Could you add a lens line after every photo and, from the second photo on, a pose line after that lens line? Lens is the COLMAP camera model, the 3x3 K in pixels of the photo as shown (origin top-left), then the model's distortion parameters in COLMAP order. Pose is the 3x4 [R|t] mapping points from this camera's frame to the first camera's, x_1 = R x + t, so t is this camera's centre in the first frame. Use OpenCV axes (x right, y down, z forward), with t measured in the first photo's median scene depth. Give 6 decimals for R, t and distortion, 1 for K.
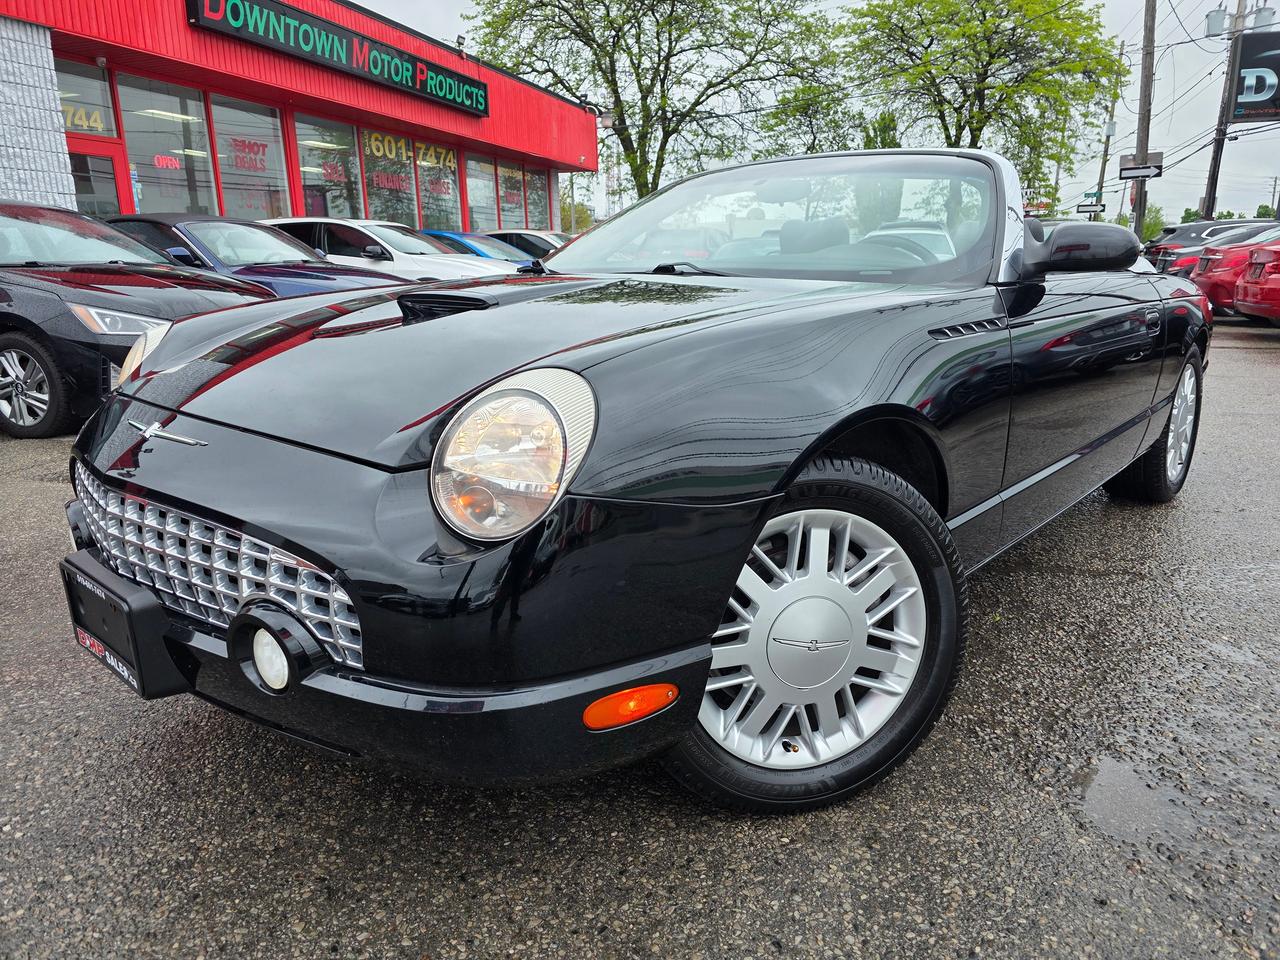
lens RADIAL K [[841.0, 0, 640.0], [0, 841.0, 480.0], [0, 0, 1]] dist [0.058272, -0.048810]
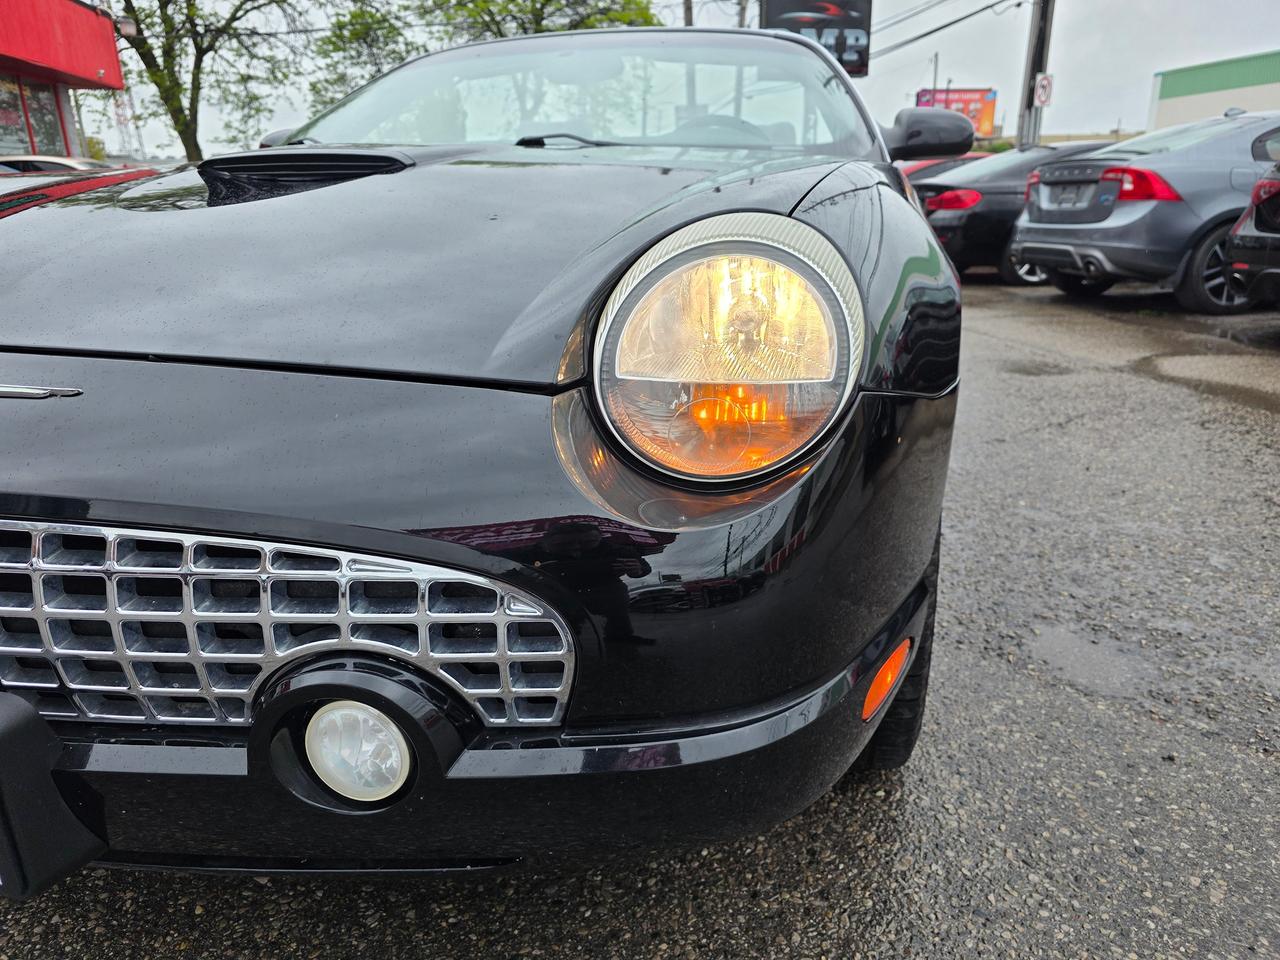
lens RADIAL K [[850.1, 0, 631.8], [0, 850.1, 483.1], [0, 0, 1]] dist [0.058362, -0.053848]
pose [[0.892556, -0.141496, 0.428163, -0.066289], [0.116047, 0.989590, 0.085117, 0.001372], [-0.435749, -0.026285, 0.899684, 0.057721]]
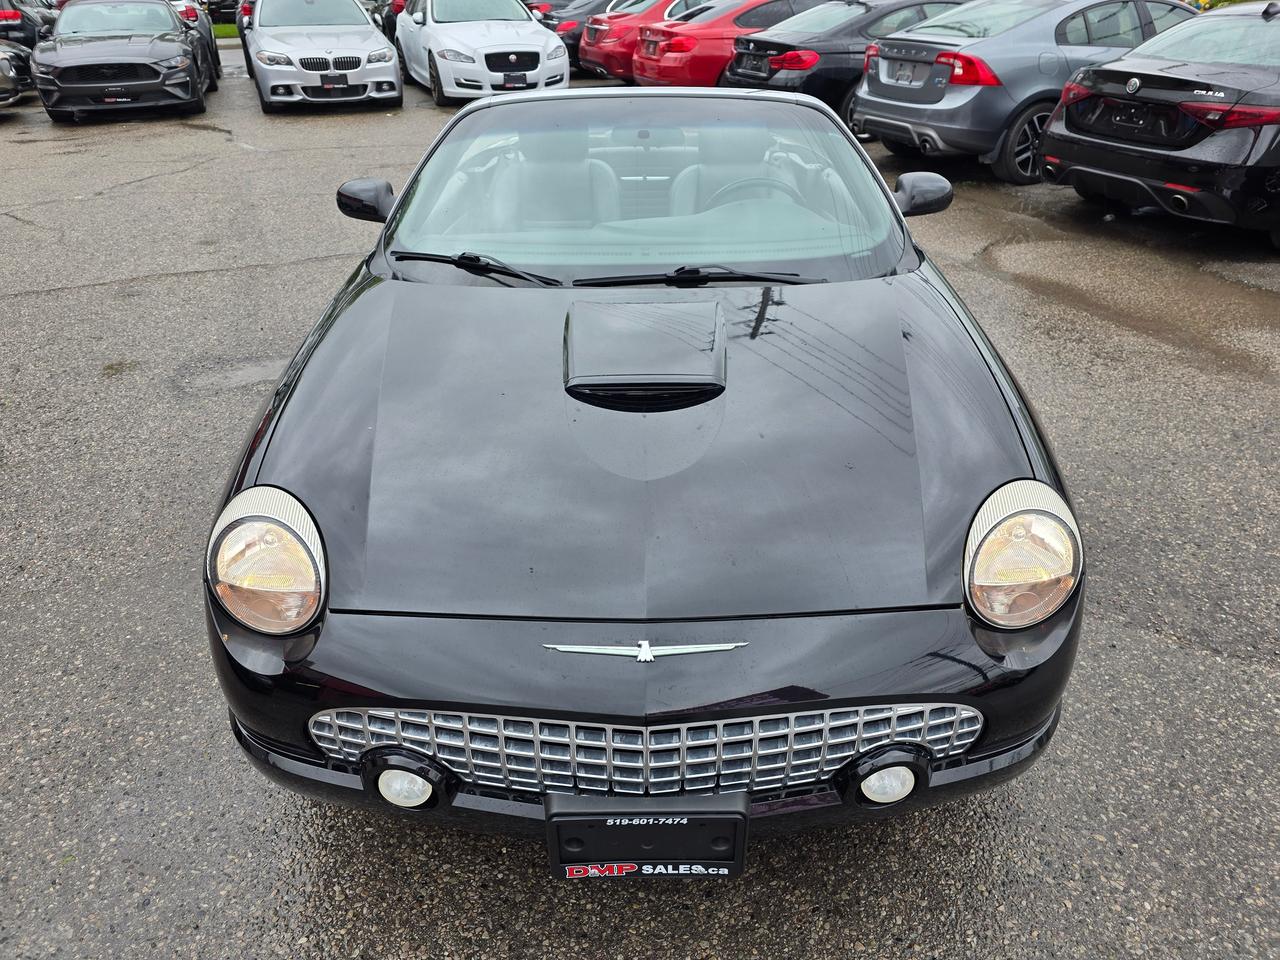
lens RADIAL K [[841.0, 0, 640.0], [0, 841.0, 480.0], [0, 0, 1]] dist [0.058272, -0.048810]
pose [[0.754237, -0.334165, 0.565208, -0.166537], [0.170825, 0.931030, 0.322493, -0.085377], [-0.633991, -0.146685, 0.759301, 0.052110]]
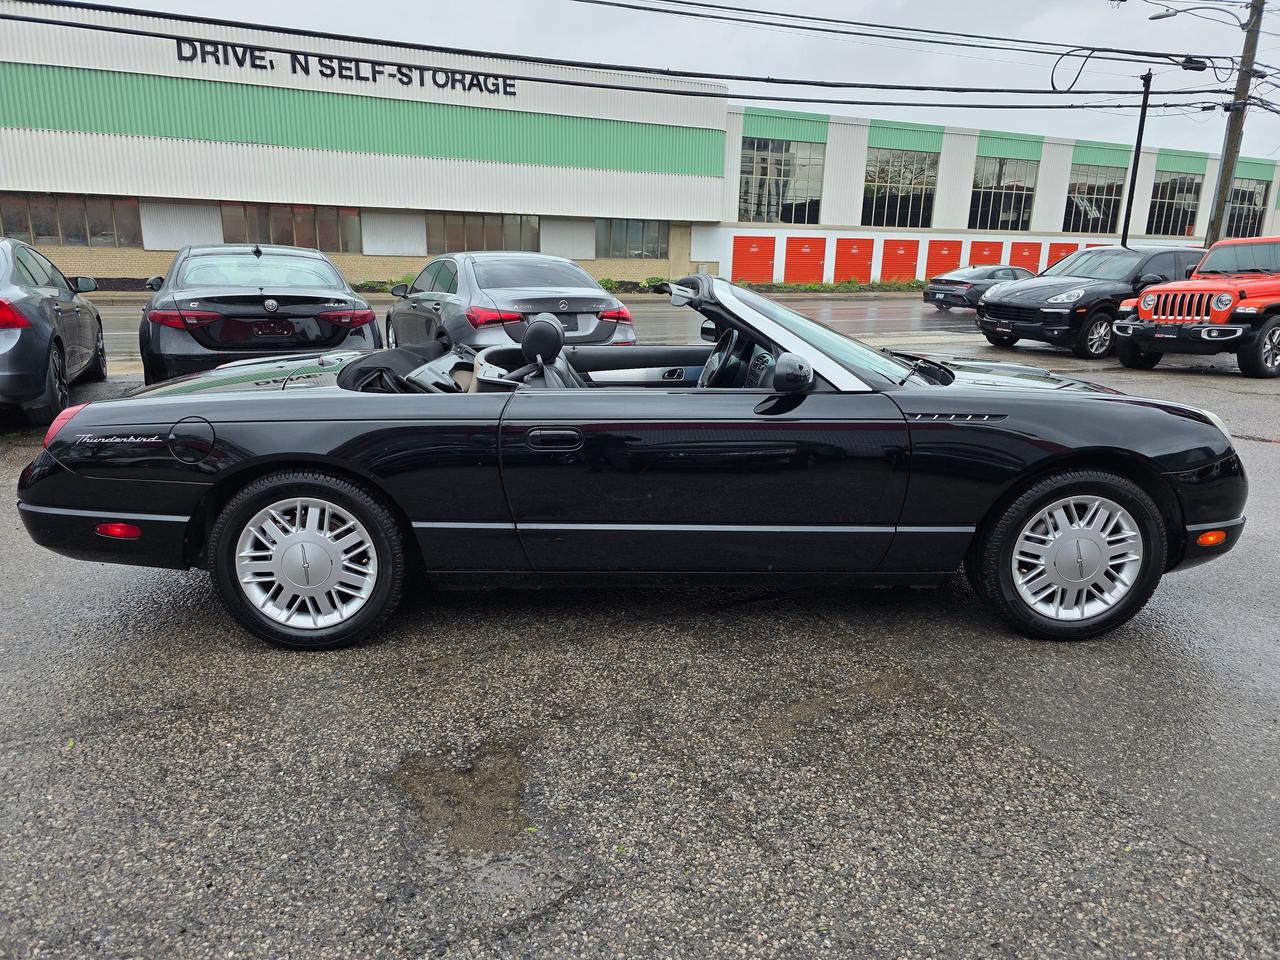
lens RADIAL K [[864.7, 0, 644.5], [0, 864.7, 480.9], [0, 0, 1]] dist [0.064965, -0.059453]
pose [[-0.715495, -0.174877, 0.676376, -0.221741], [0.170840, 0.894972, 0.412116, -0.208463], [-0.677407, 0.410419, -0.610472, 0.630003]]
